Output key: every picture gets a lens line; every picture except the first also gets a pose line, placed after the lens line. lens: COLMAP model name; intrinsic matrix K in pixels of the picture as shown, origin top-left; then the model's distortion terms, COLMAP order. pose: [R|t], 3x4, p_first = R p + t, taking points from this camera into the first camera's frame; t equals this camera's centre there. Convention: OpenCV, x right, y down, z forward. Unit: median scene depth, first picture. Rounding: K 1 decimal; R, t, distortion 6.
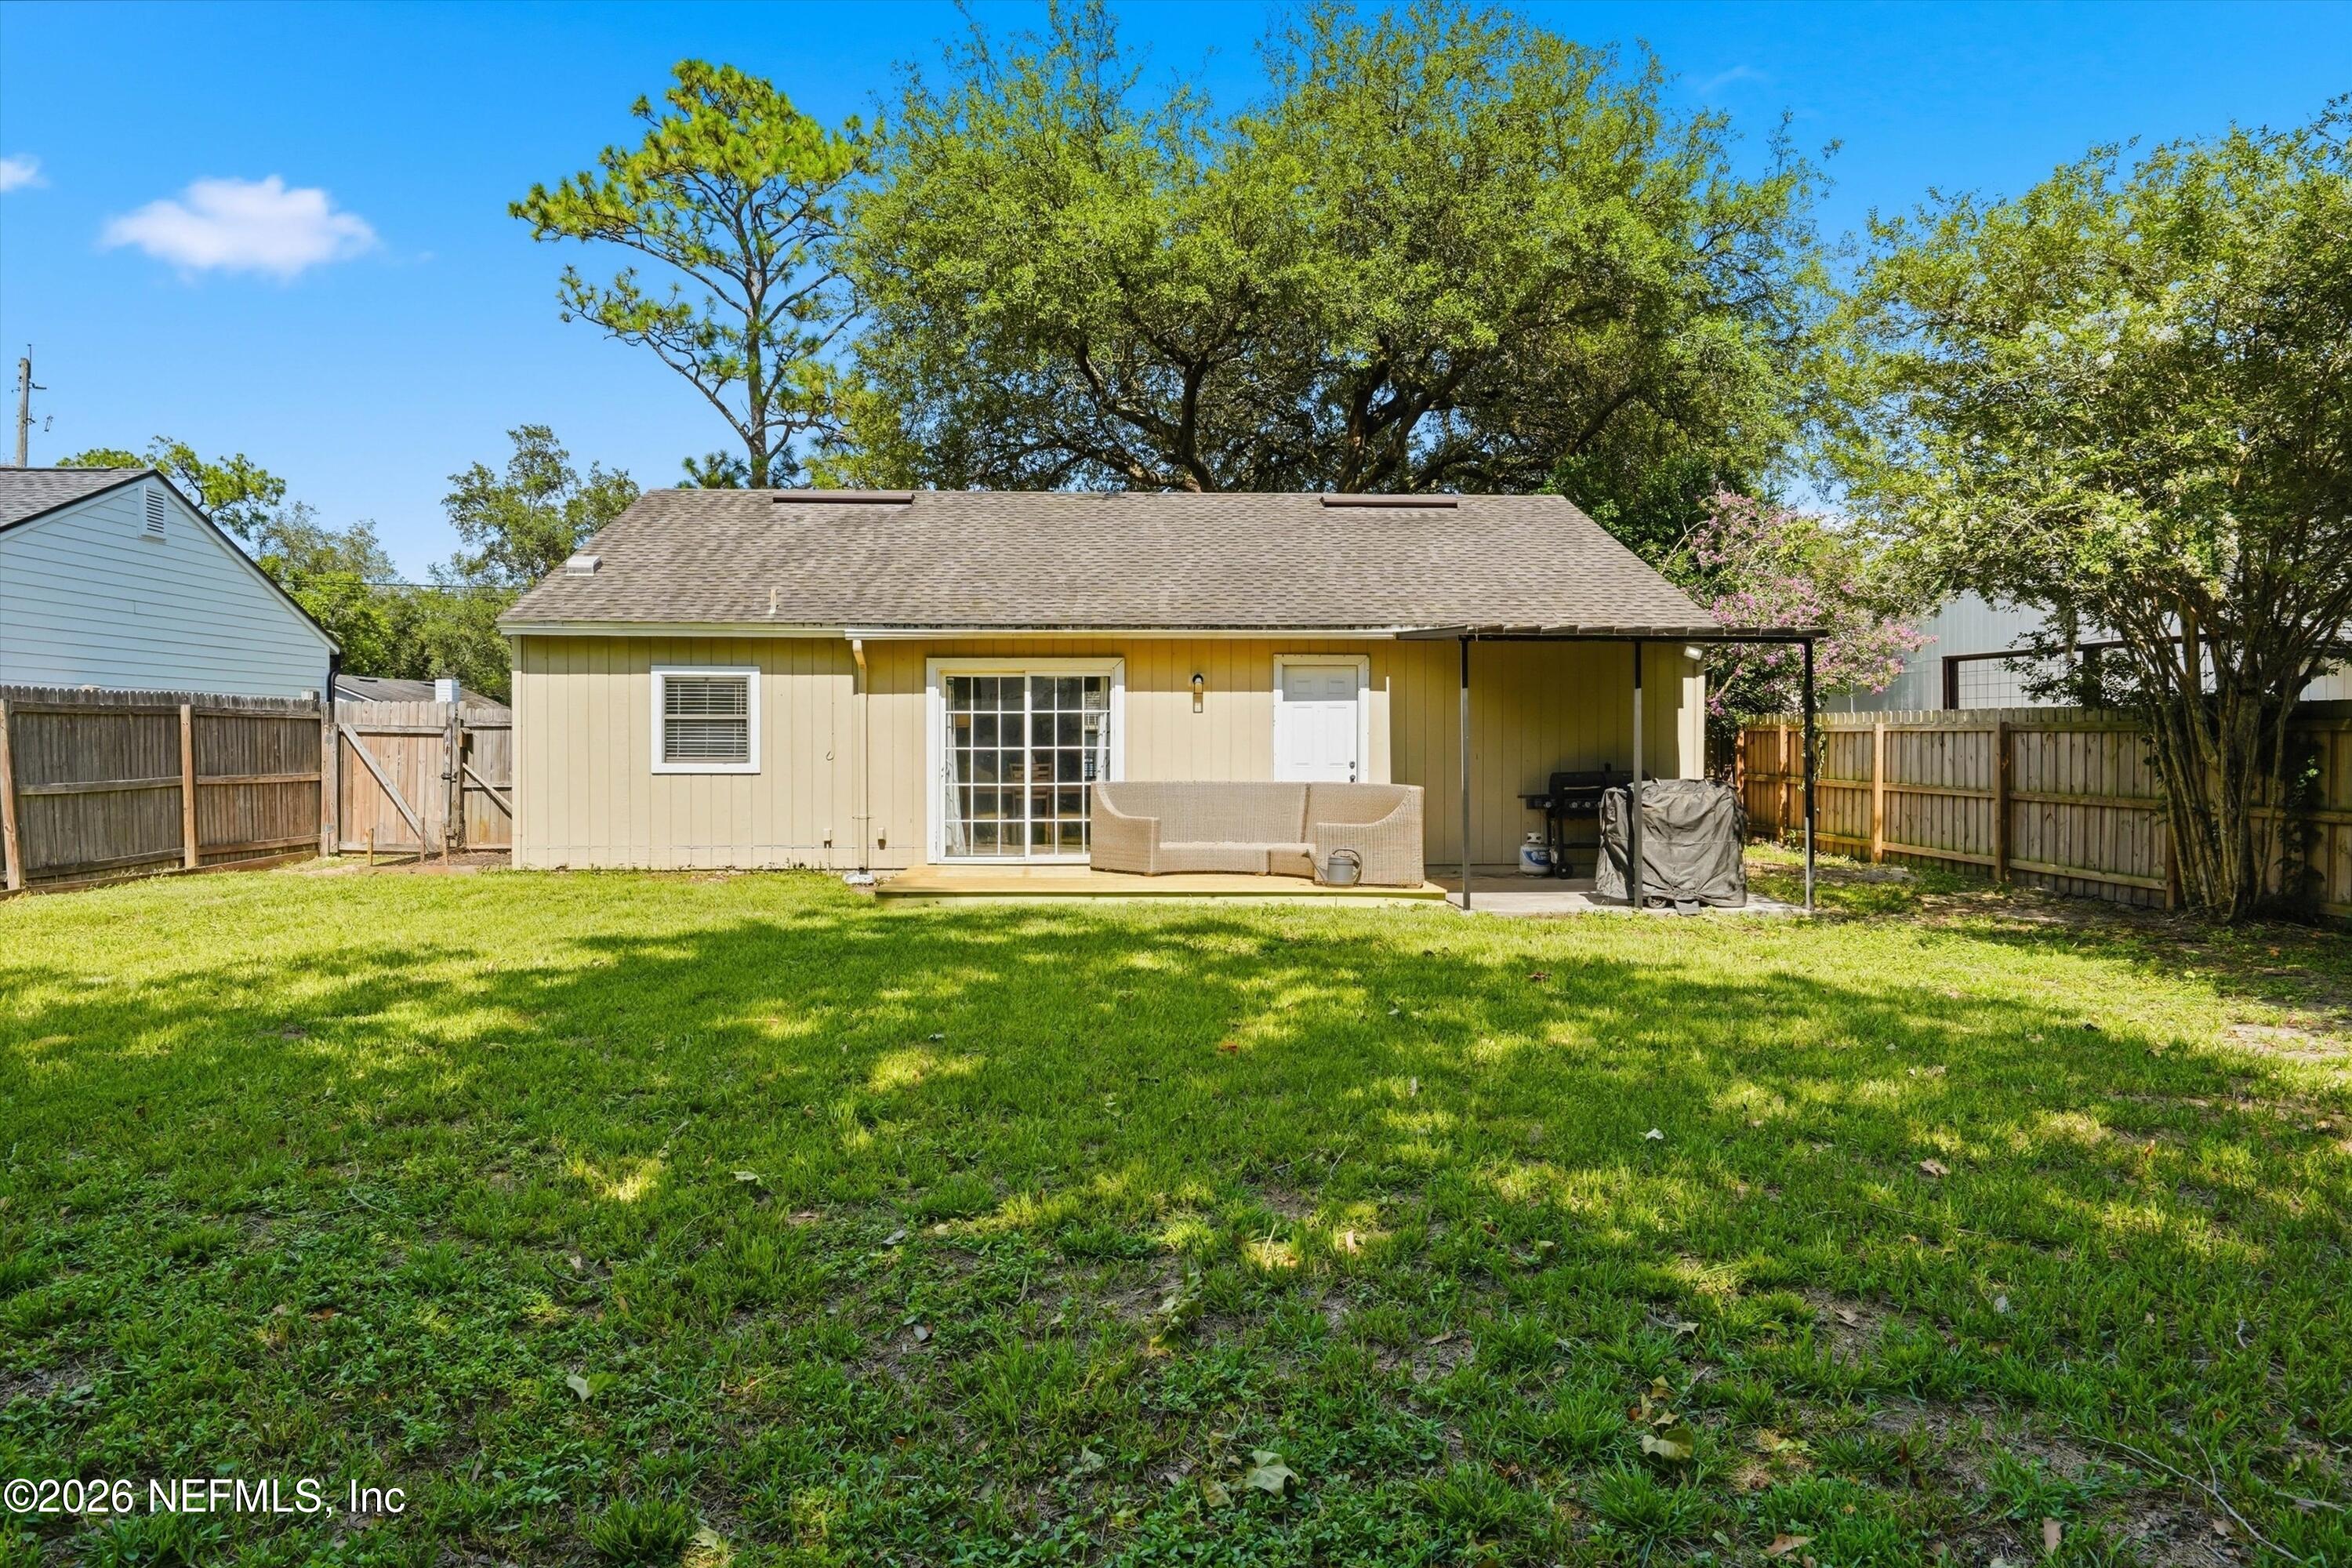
lens RADIAL K [[1496.2, 0, 1322.2], [0, 1496.2, 774.7], [0, 0, 1]] dist [-0.013859, 0.006206]
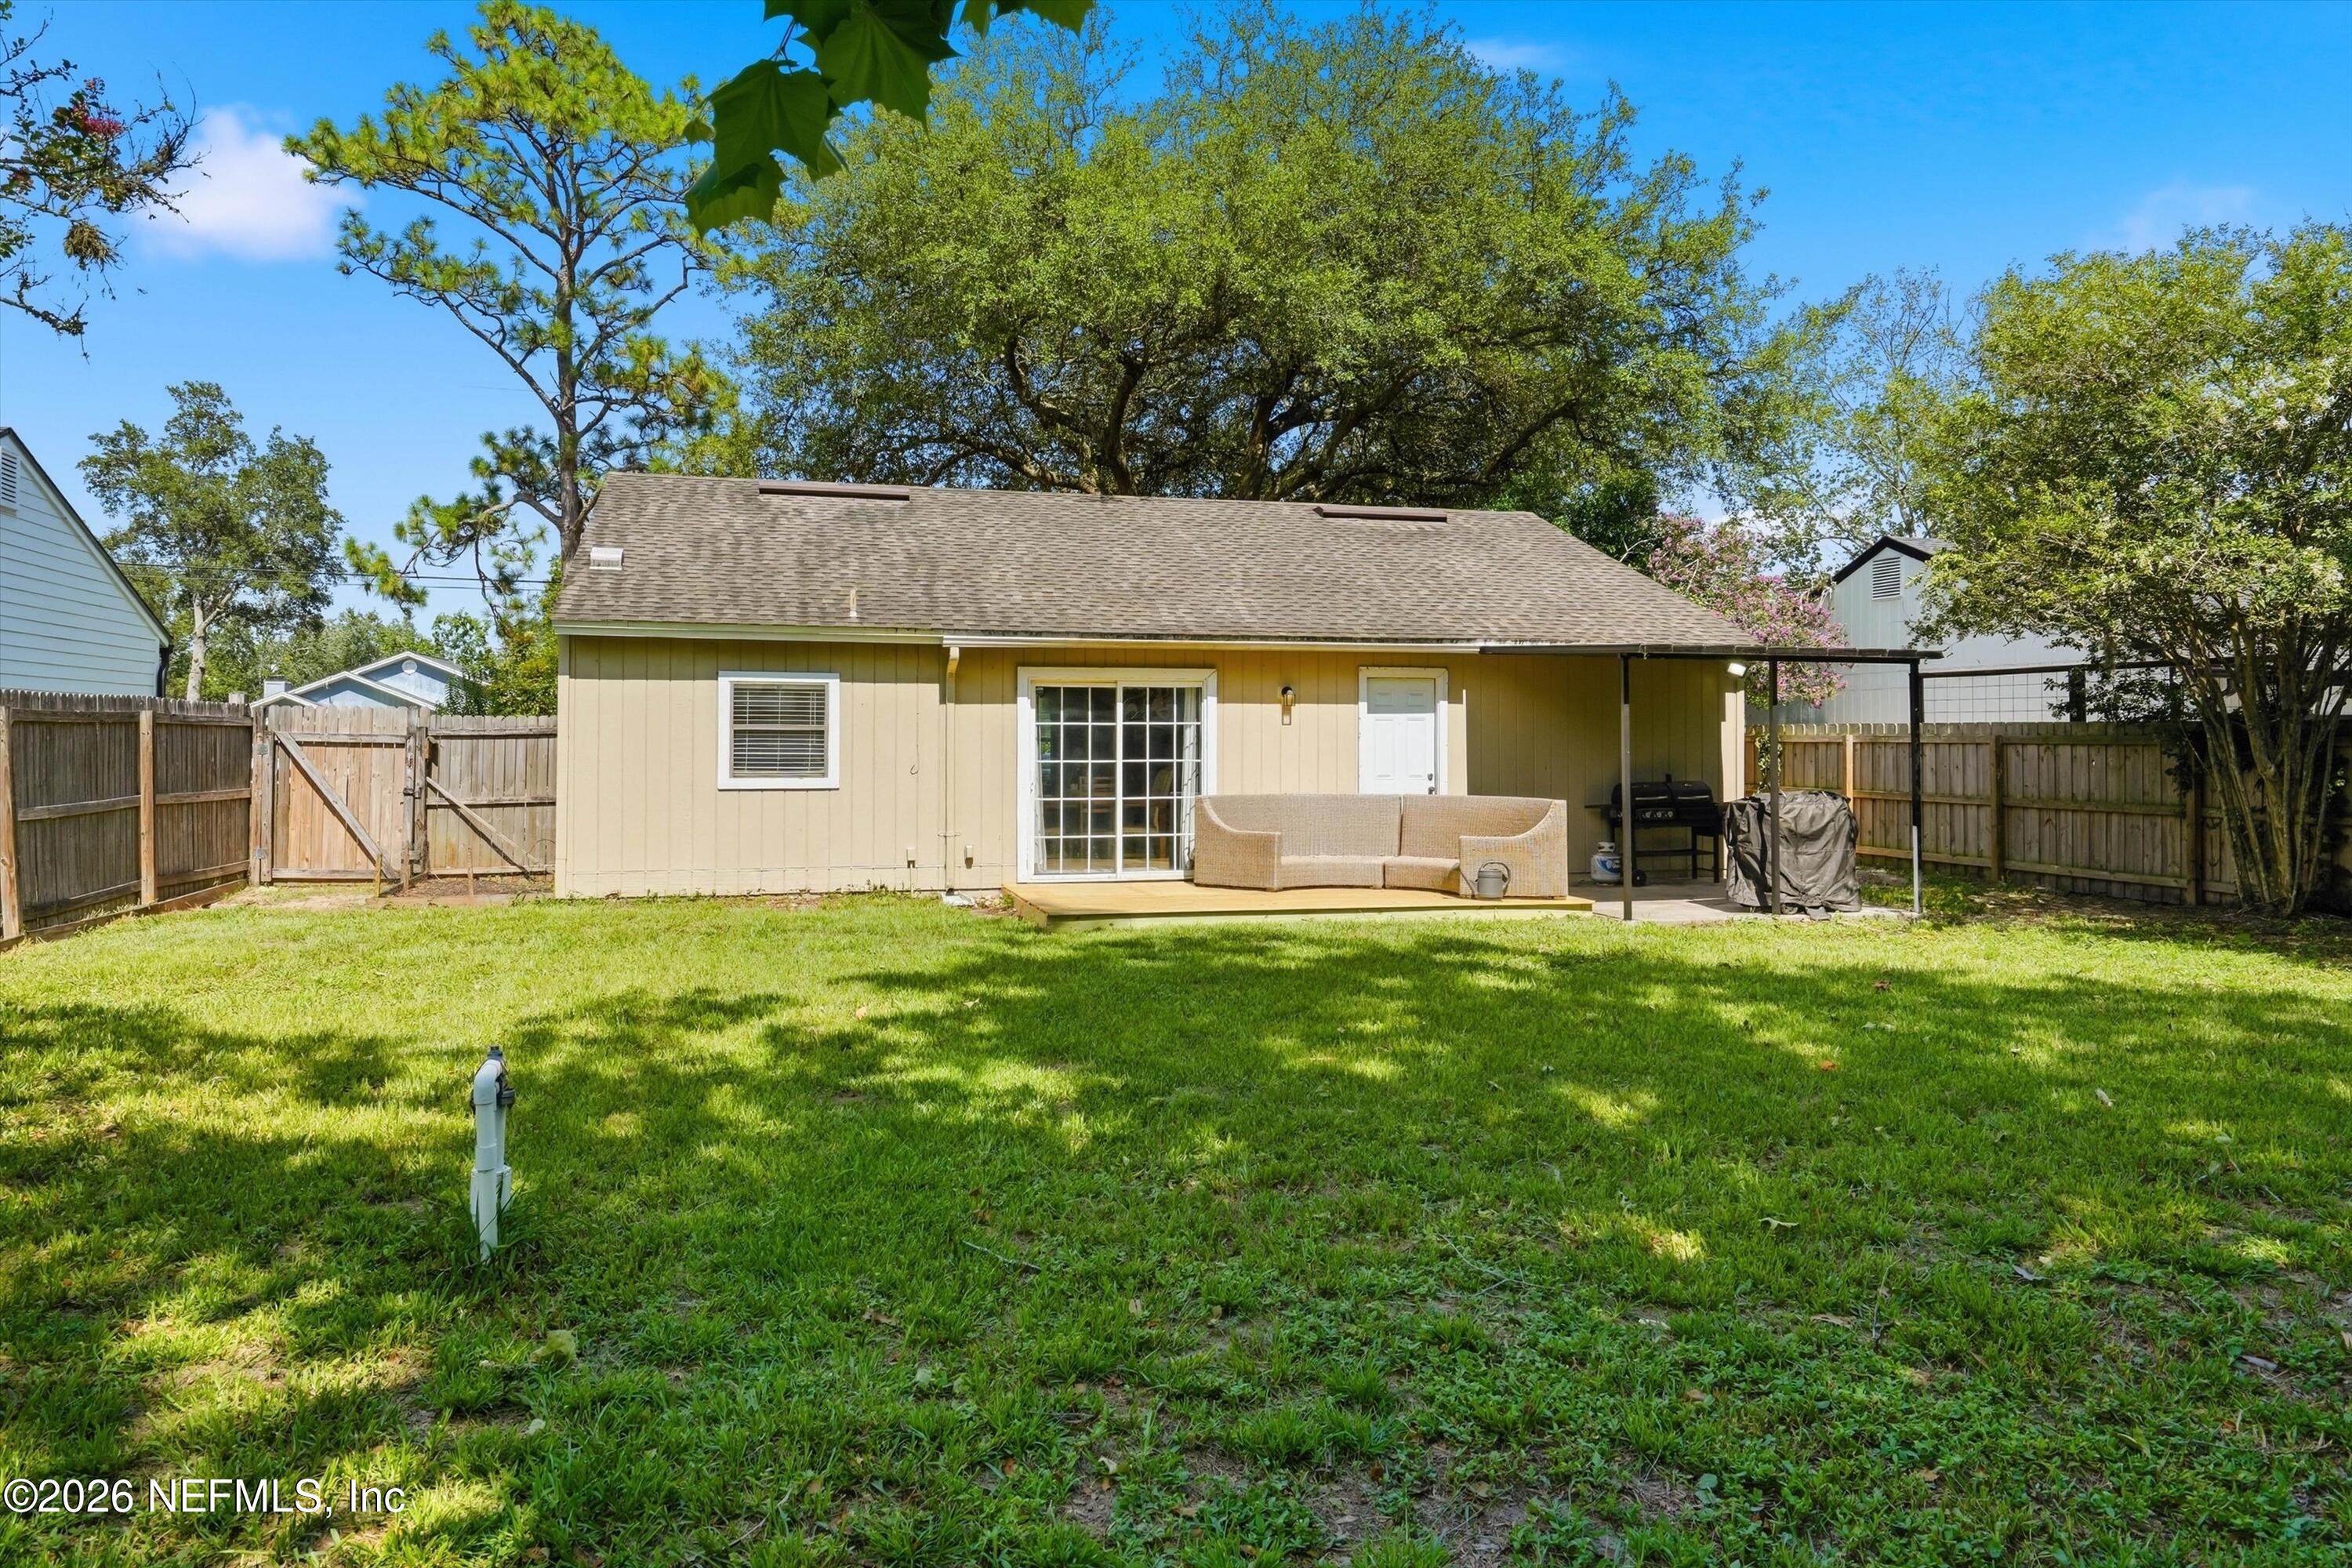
lens RADIAL K [[1496.2, 0, 1345.5], [0, 1496.2, 743.2], [0, 0, 1]] dist [-0.013859, 0.006206]
pose [[0.977793, 0.001480, 0.209569, -0.249701], [0.002880, 0.999786, -0.020497, -0.008747], [-0.209554, 0.020646, 0.977579, 0.026755]]
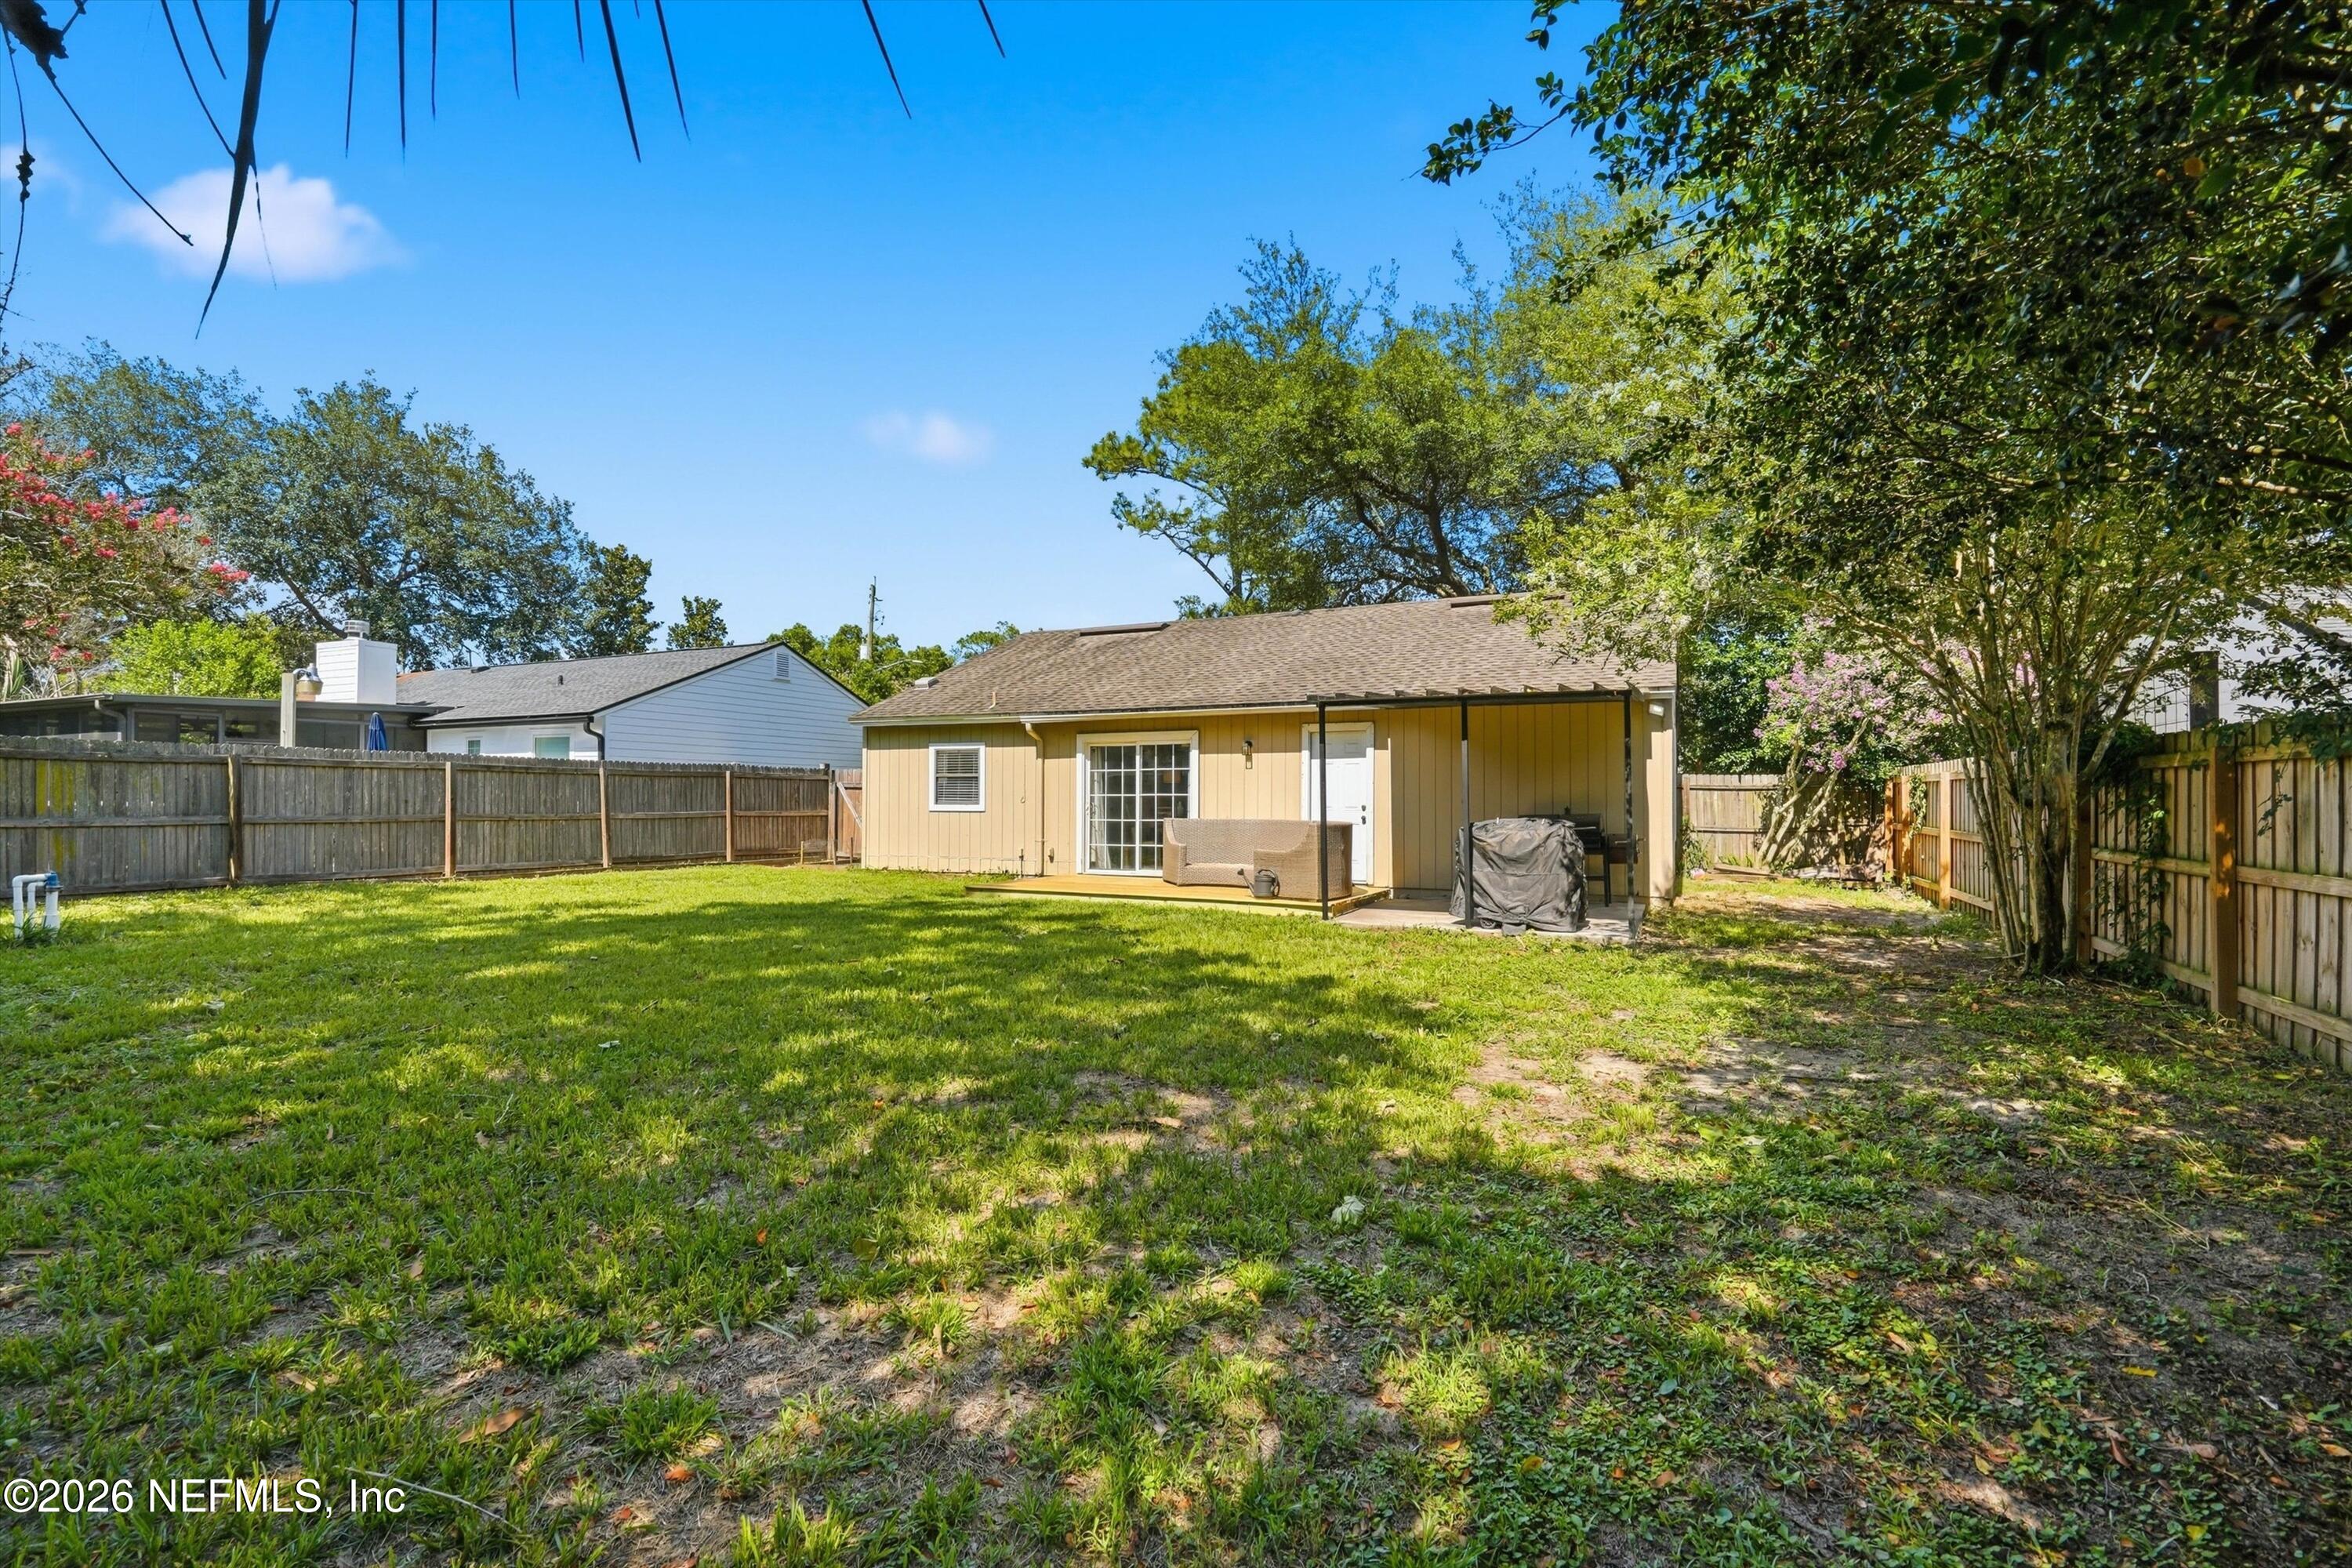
lens RADIAL K [[1109.4, 0, 1239.0], [0, 1109.4, 797.1], [0, 0, 1]] dist [0.021381, -0.001249]
pose [[0.872182, -0.001351, -0.489180, 0.393676], [-0.011798, 0.999647, -0.023797, 0.007998], [0.489039, 0.026526, 0.871858, 0.120423]]
